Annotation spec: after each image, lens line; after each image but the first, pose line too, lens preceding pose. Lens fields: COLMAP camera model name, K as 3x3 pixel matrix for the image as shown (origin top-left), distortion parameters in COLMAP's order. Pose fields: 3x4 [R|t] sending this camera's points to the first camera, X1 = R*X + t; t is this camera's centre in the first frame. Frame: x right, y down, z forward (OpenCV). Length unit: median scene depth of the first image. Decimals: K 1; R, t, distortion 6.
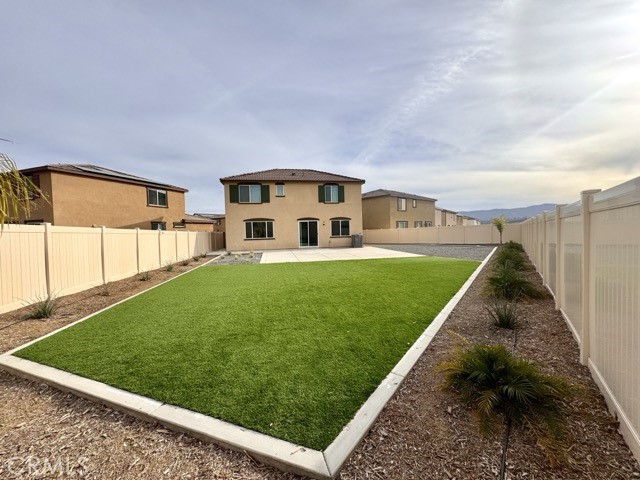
lens RADIAL K [[255.6, 0, 320.0], [0, 255.6, 242.5], [0, 0, 1]] dist [-0.000403, -0.000023]
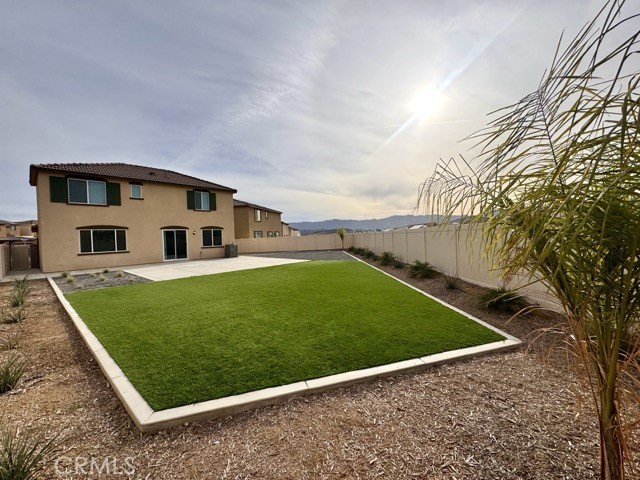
lens RADIAL K [[255.8, 0, 318.6], [0, 255.8, 239.2], [0, 0, 1]] dist [-0.000934, 0.000020]
pose [[0.789773, -0.010010, 0.613317, -0.188958], [0.041910, 0.998411, -0.037673, 0.000565], [-0.611965, 0.055457, 0.788938, 0.018398]]
